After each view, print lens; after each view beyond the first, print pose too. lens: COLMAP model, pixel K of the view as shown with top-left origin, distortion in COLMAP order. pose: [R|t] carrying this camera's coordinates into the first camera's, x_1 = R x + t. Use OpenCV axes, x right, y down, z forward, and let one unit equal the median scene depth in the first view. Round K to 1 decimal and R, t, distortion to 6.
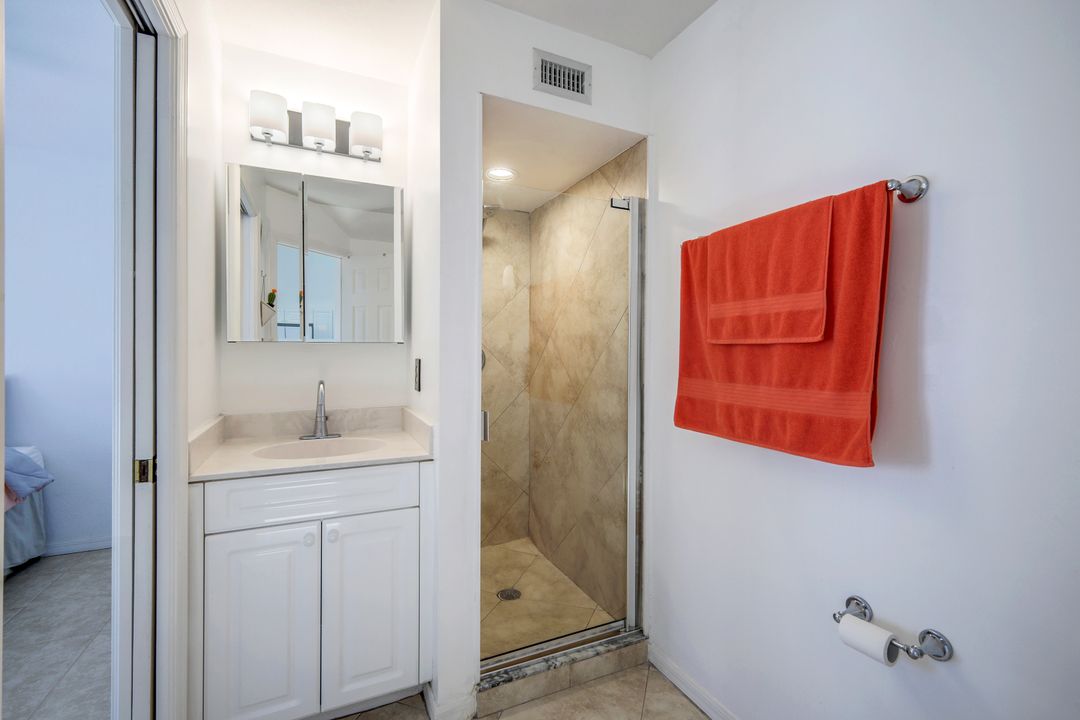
lens RADIAL K [[479.6, 0, 542.4], [0, 479.6, 351.0], [0, 0, 1]] dist [0.002692, 0.000060]
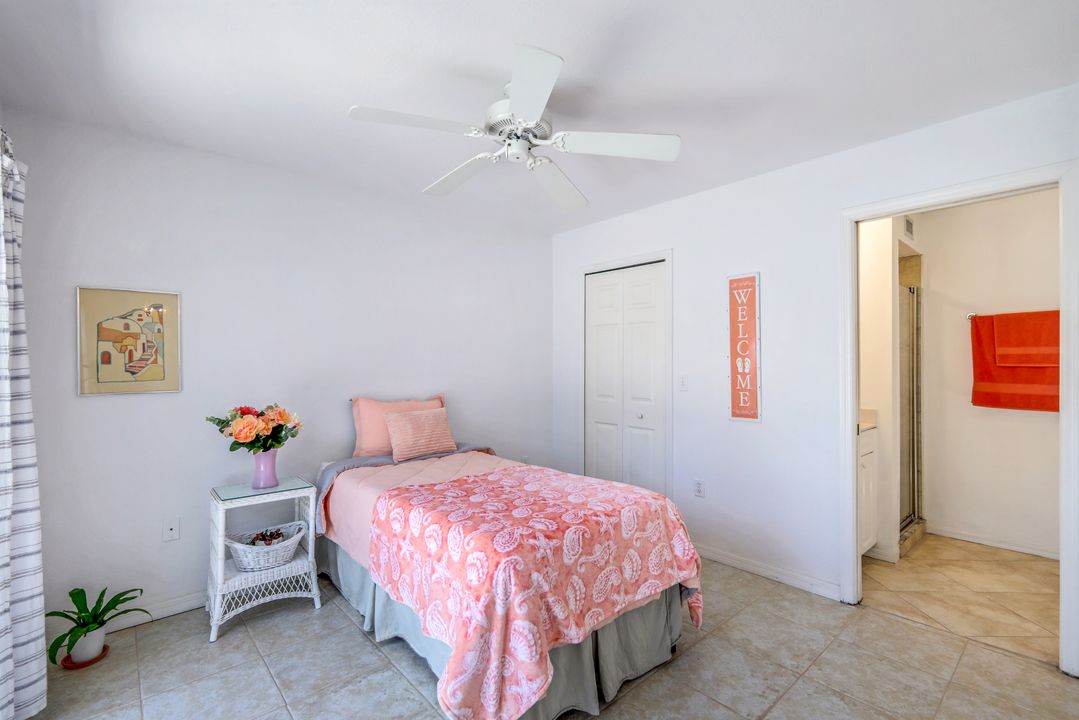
lens RADIAL K [[478.9, 0, 539.5], [0, 478.9, 360.0], [0, 0, 1]] dist [-0.001518, -0.000263]
pose [[0.957931, 0.002004, 0.286990, -2.152437], [-0.000467, 0.999985, -0.005422, -0.028827], [-0.286997, 0.005060, 0.957918, -0.450673]]
